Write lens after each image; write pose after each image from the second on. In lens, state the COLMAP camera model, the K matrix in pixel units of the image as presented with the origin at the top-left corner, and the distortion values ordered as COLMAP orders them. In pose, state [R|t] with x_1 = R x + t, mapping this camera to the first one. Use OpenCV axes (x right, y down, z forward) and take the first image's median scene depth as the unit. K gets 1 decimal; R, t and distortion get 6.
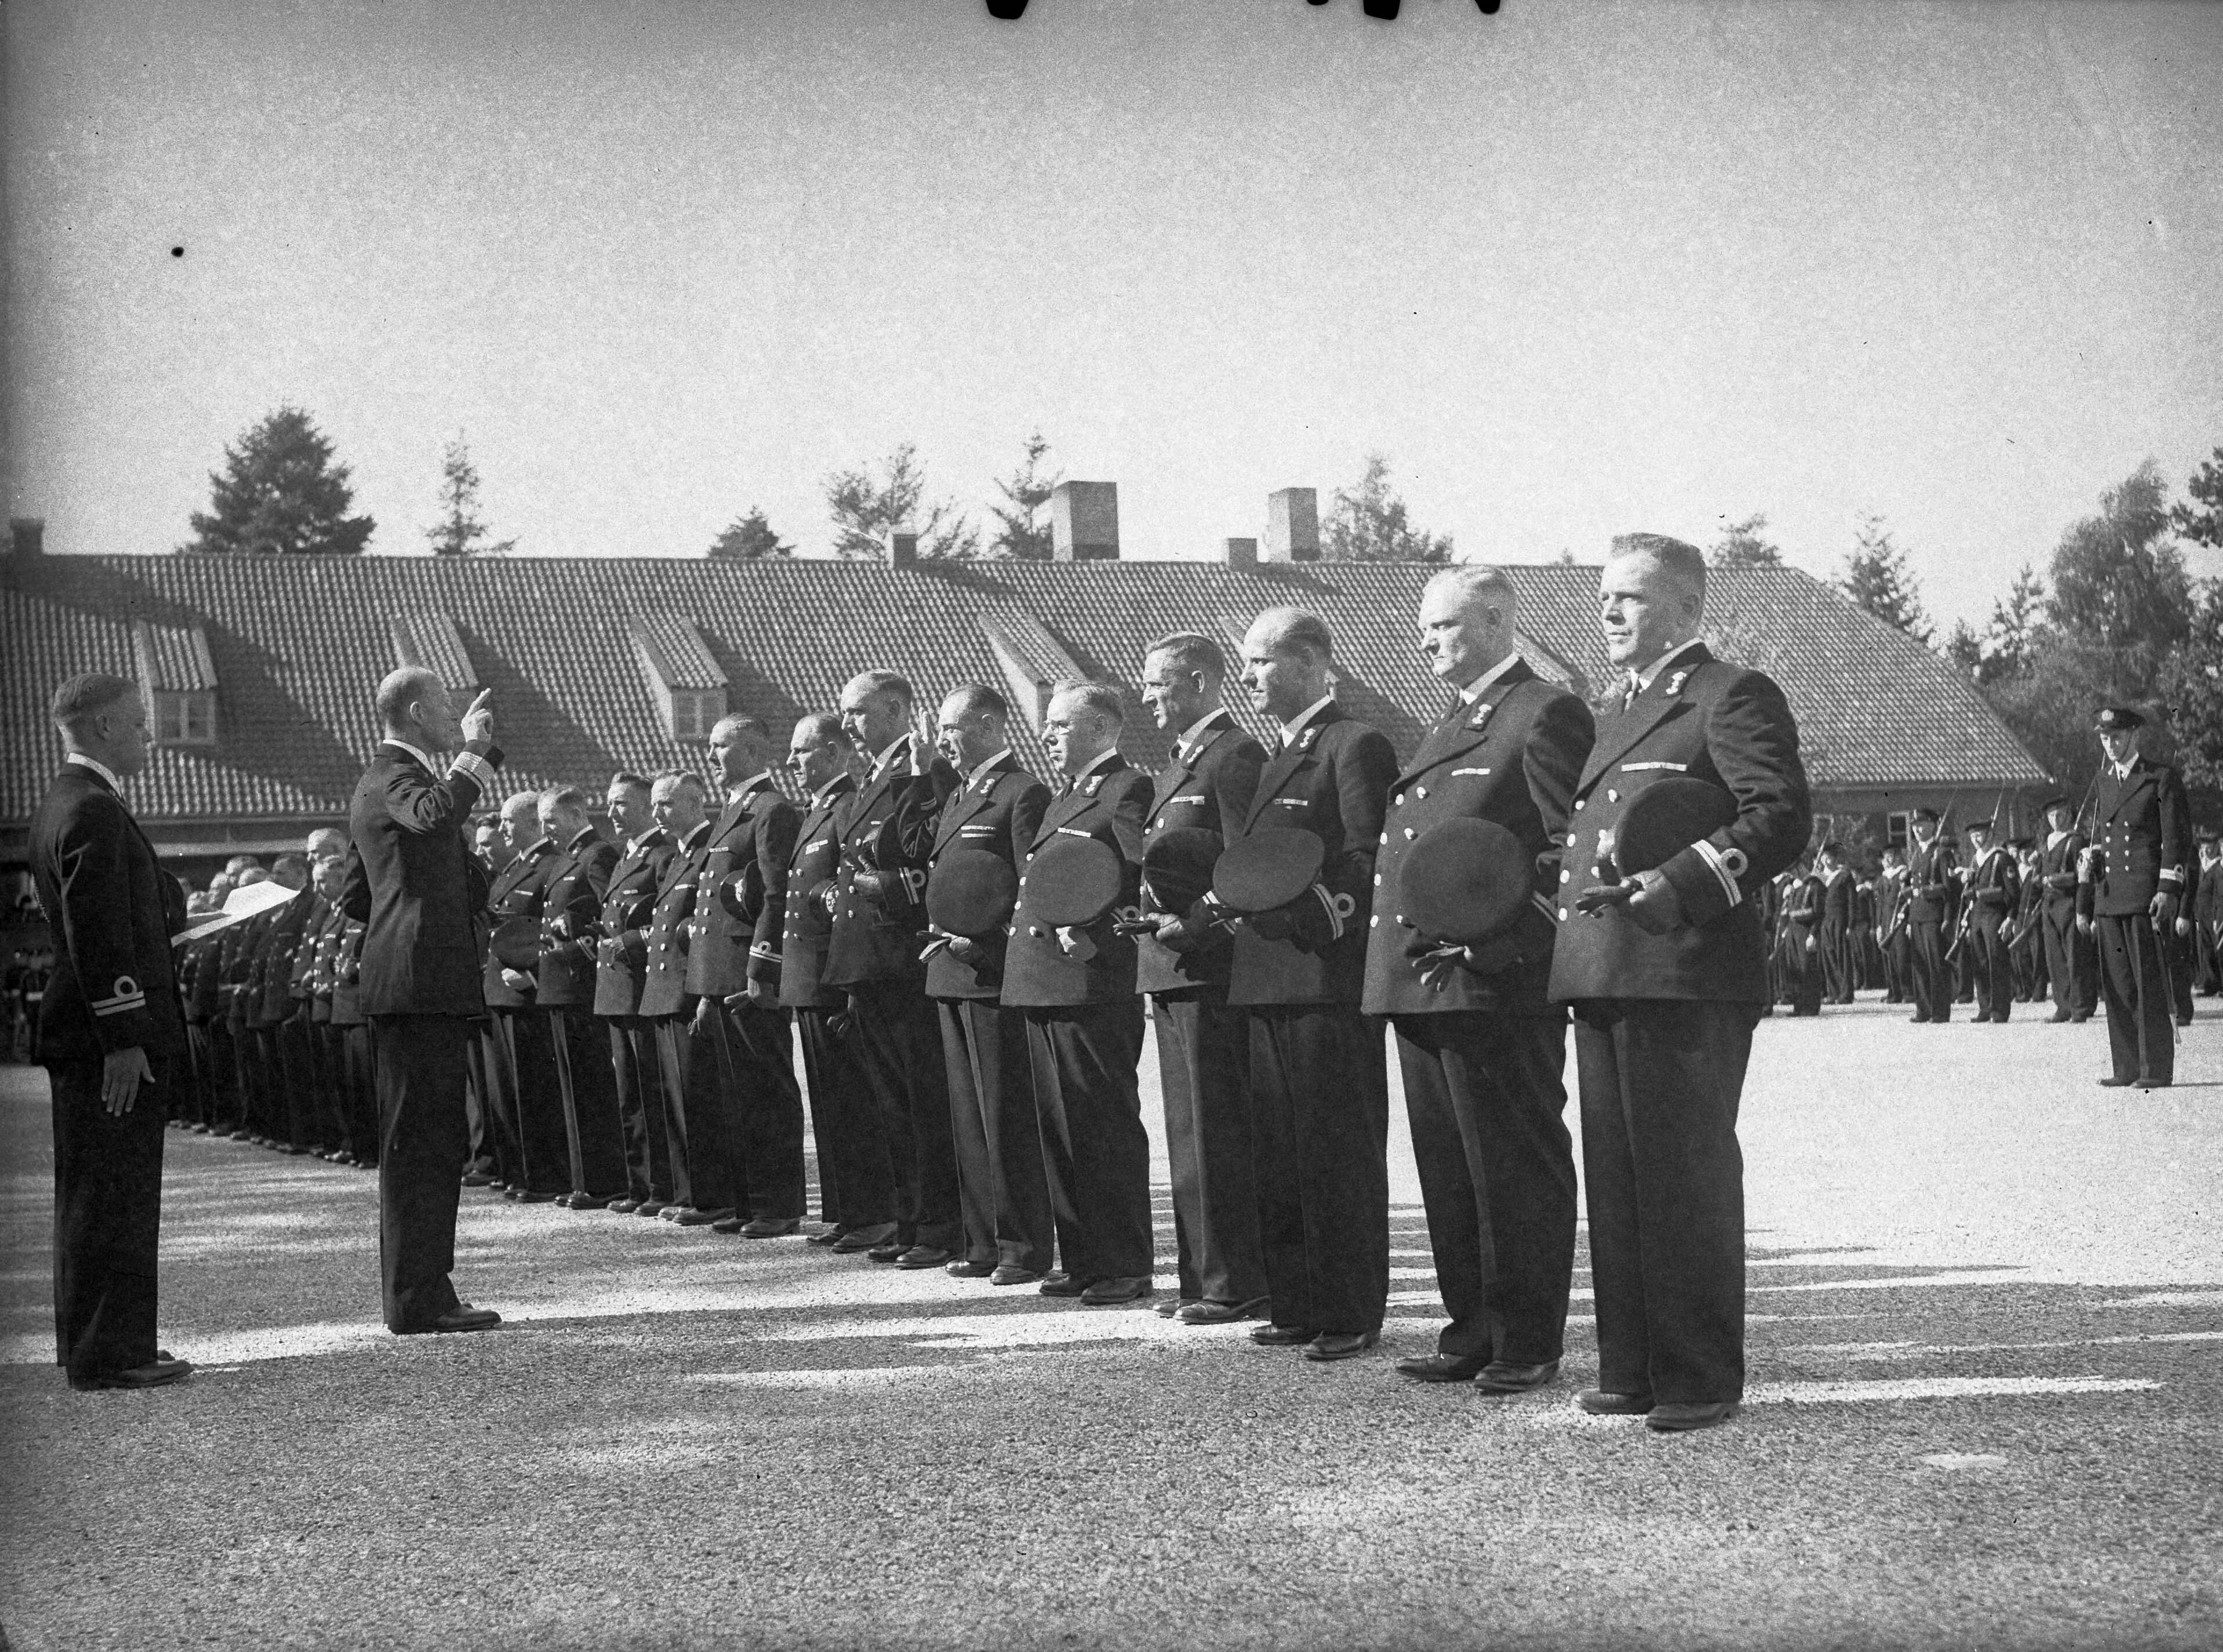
lens RADIAL K [[3167.7, 0, 1027.1], [0, 3167.7, 825.2], [0, 0, 1]] dist [-0.011610, -0.037513]
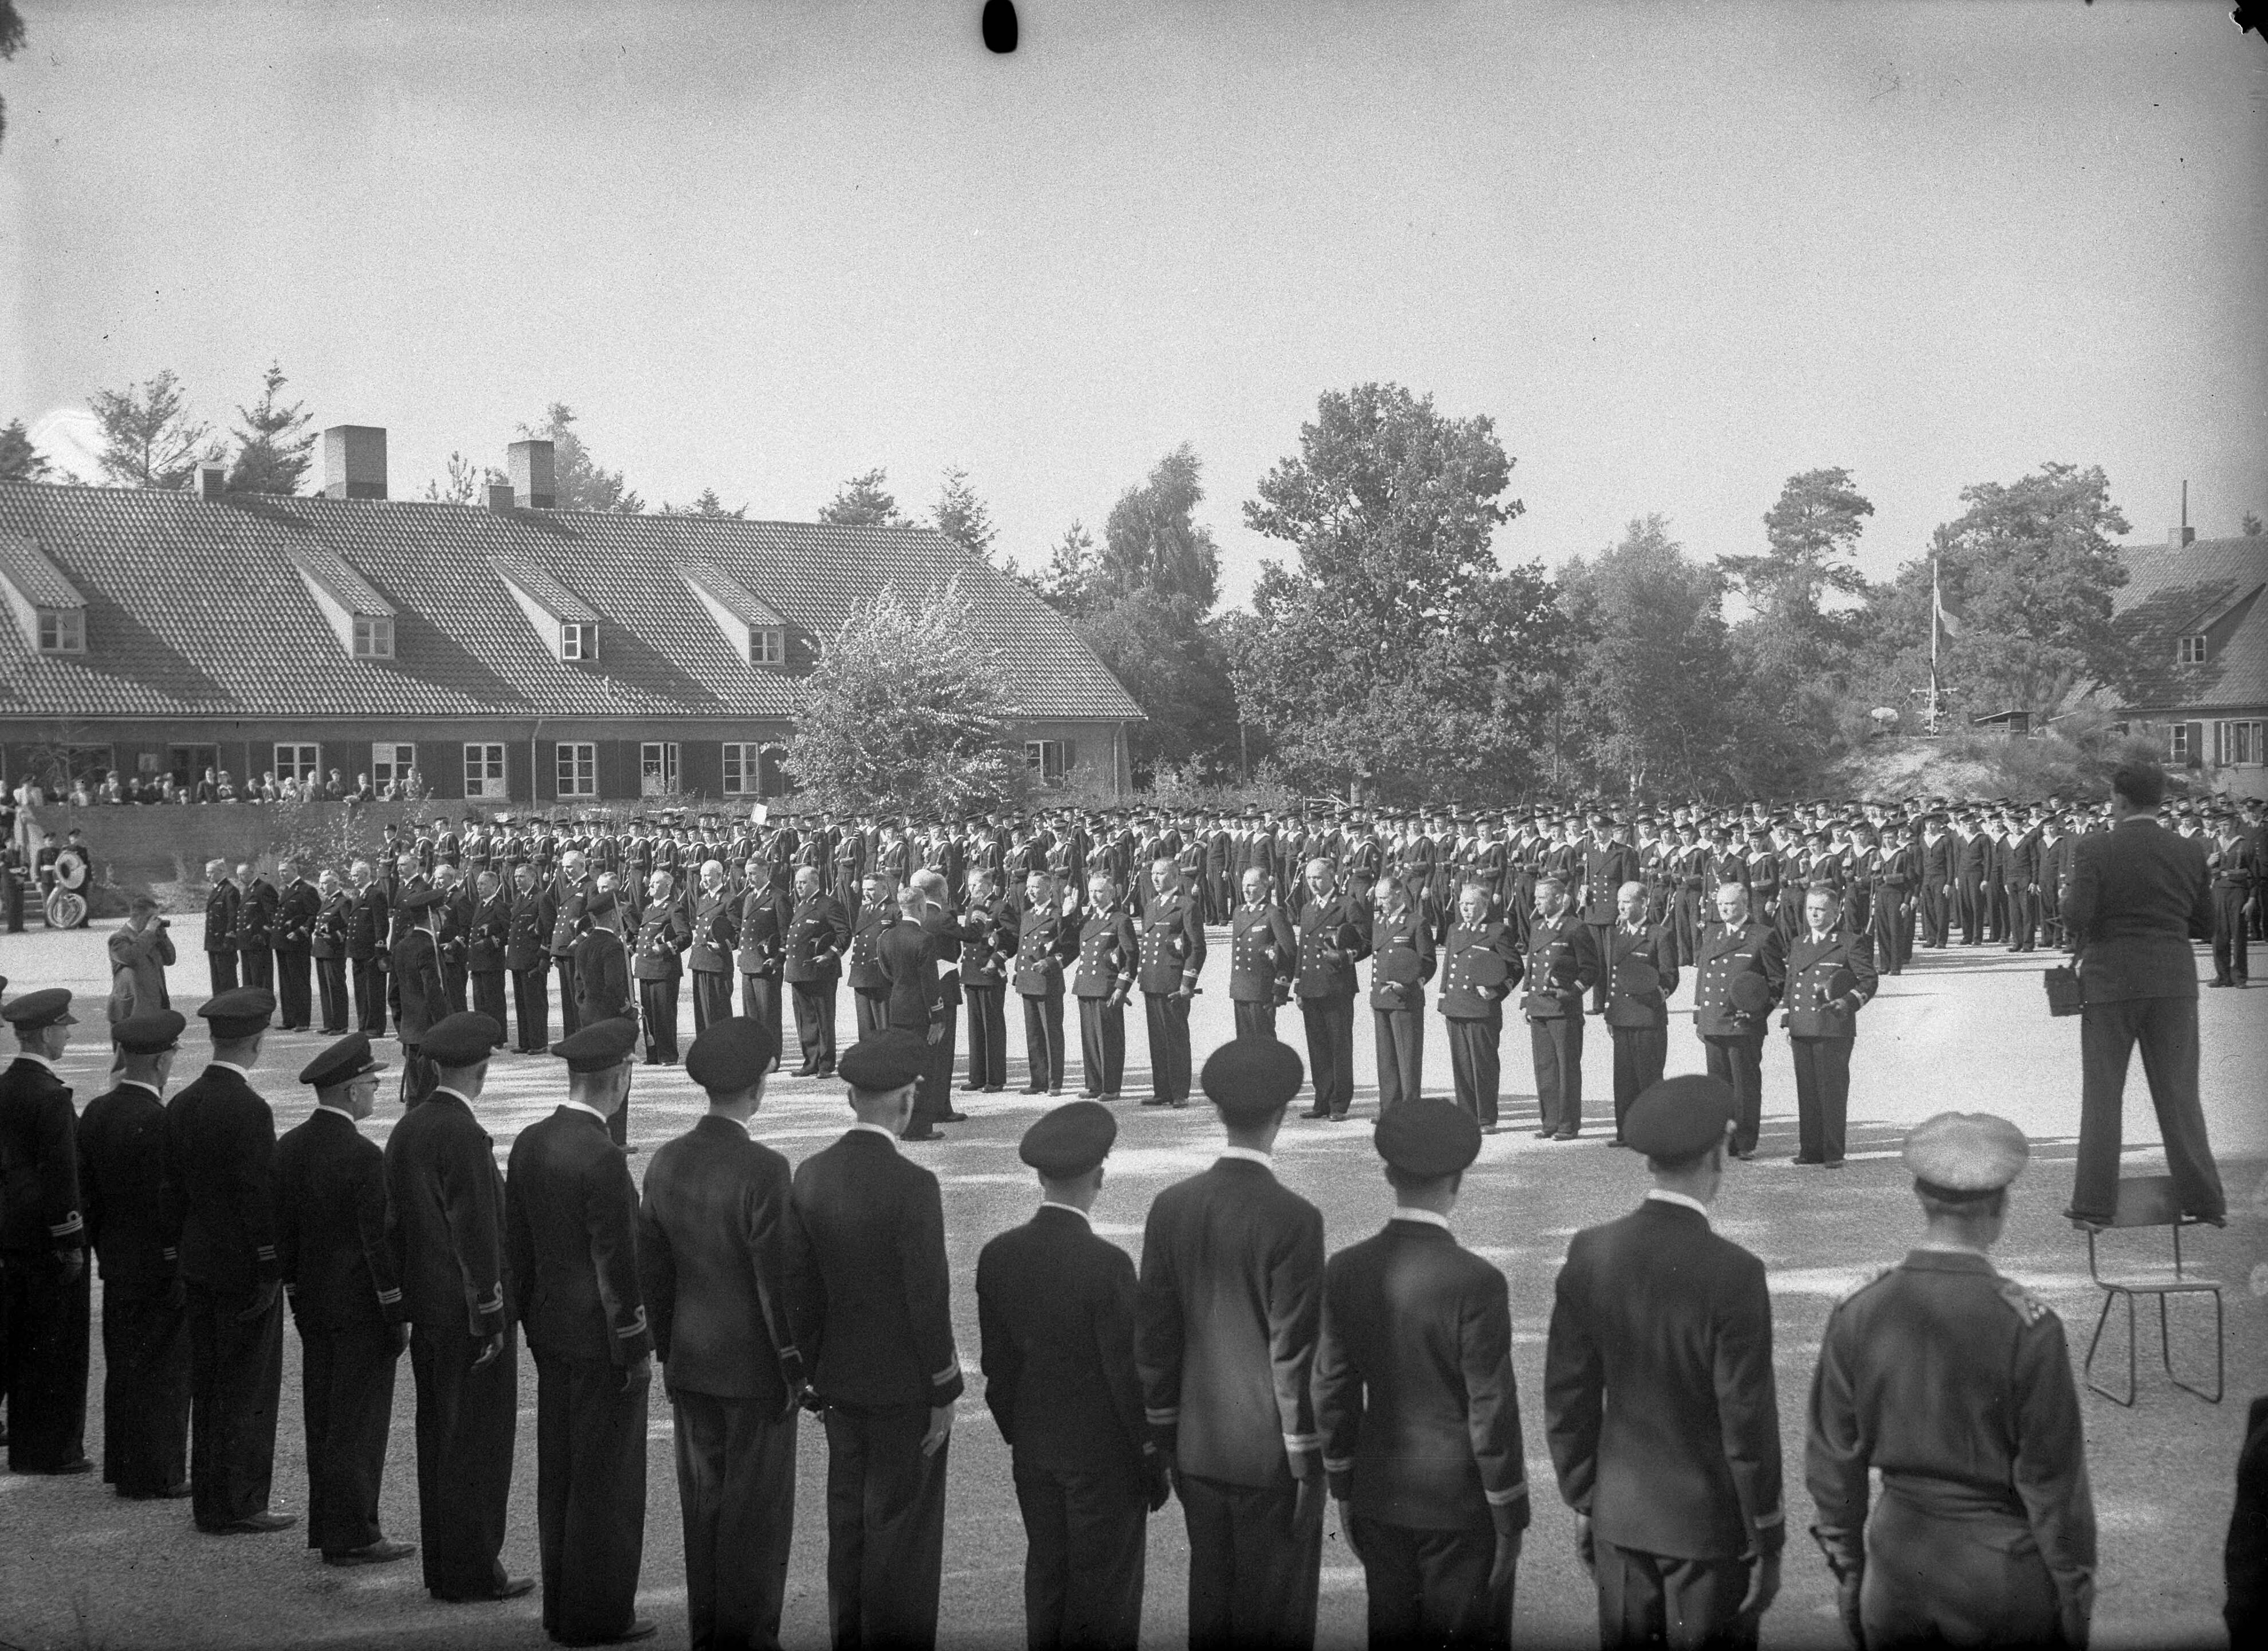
lens RADIAL K [[3096.1, 0, 1047.1], [0, 3096.1, 827.8], [0, 0, 1]] dist [-0.008396, -0.011708]
pose [[0.938600, 0.019337, 0.344465, -0.154591], [-0.036044, 0.998460, 0.042162, -0.024577], [-0.343120, -0.051989, 0.937852, -0.157876]]
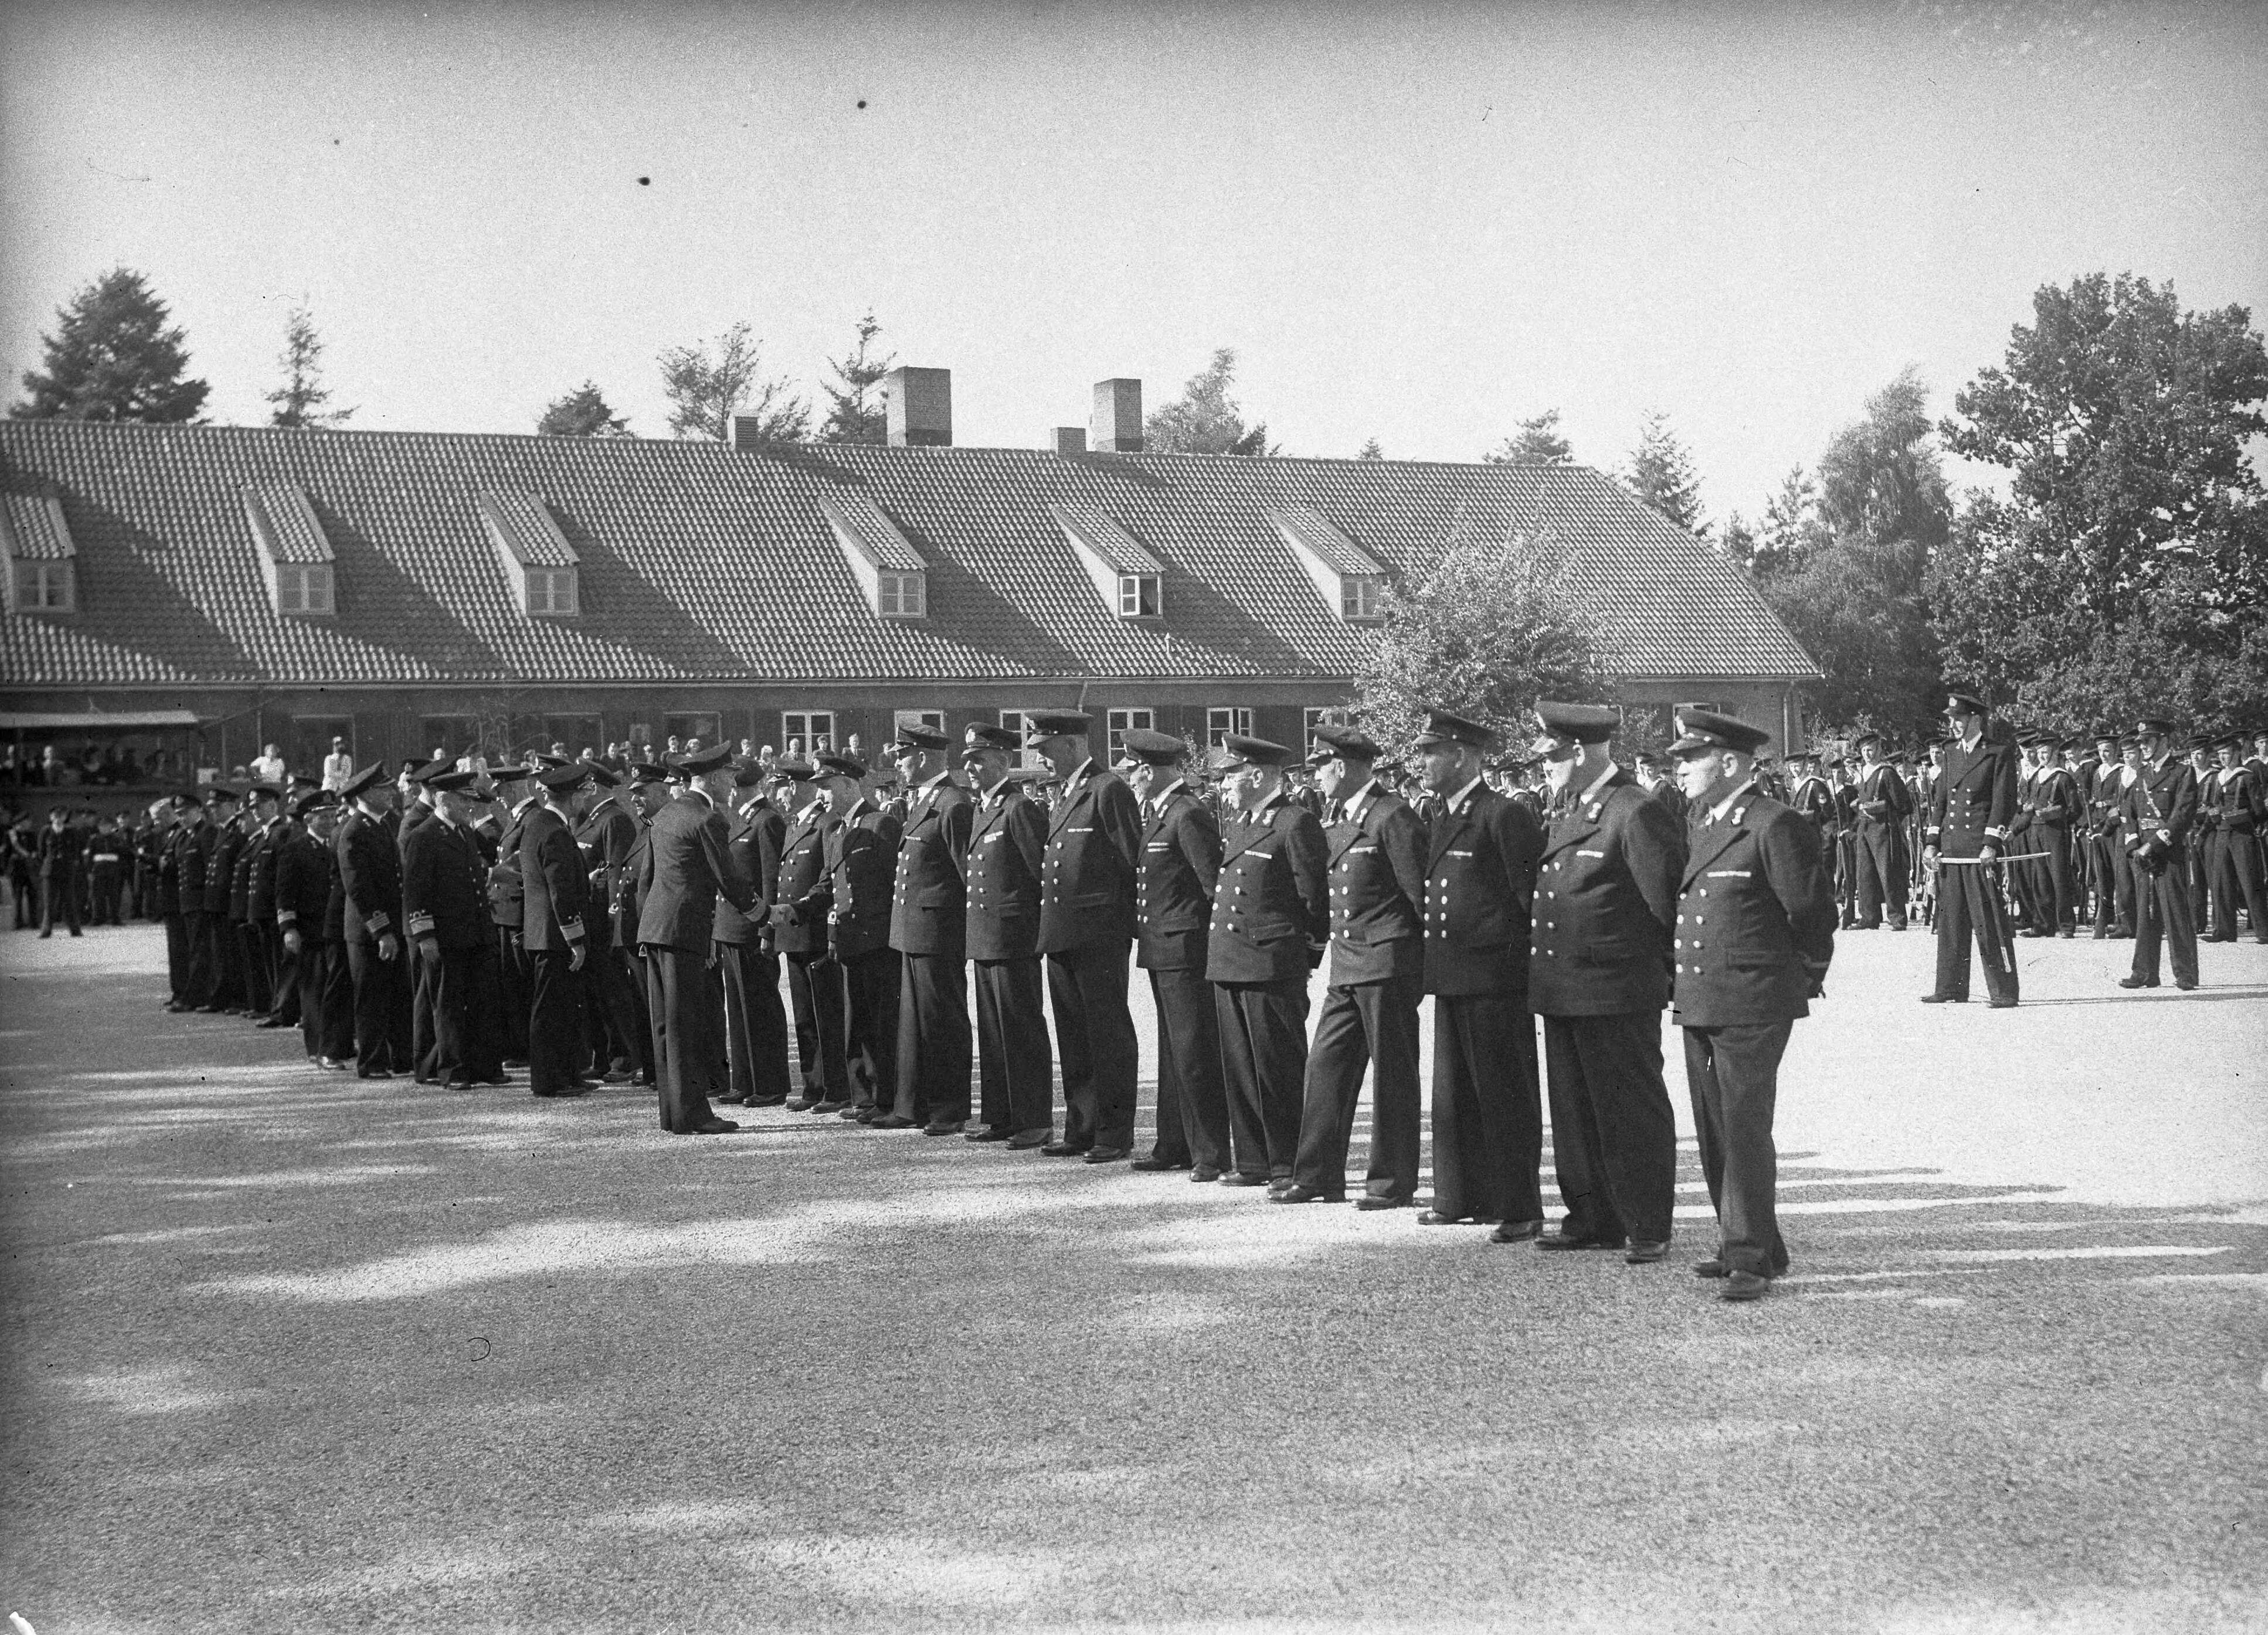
lens RADIAL K [[3173.0, 0, 1134.0], [0, 3173.0, 817.5], [0, 0, 1]] dist [-0.016112, 0.003461]
pose [[0.994142, 0.013850, 0.107191, -0.025120], [-0.018560, 0.998900, 0.043068, -0.009615], [-0.106476, -0.044805, 0.993305, -0.048487]]
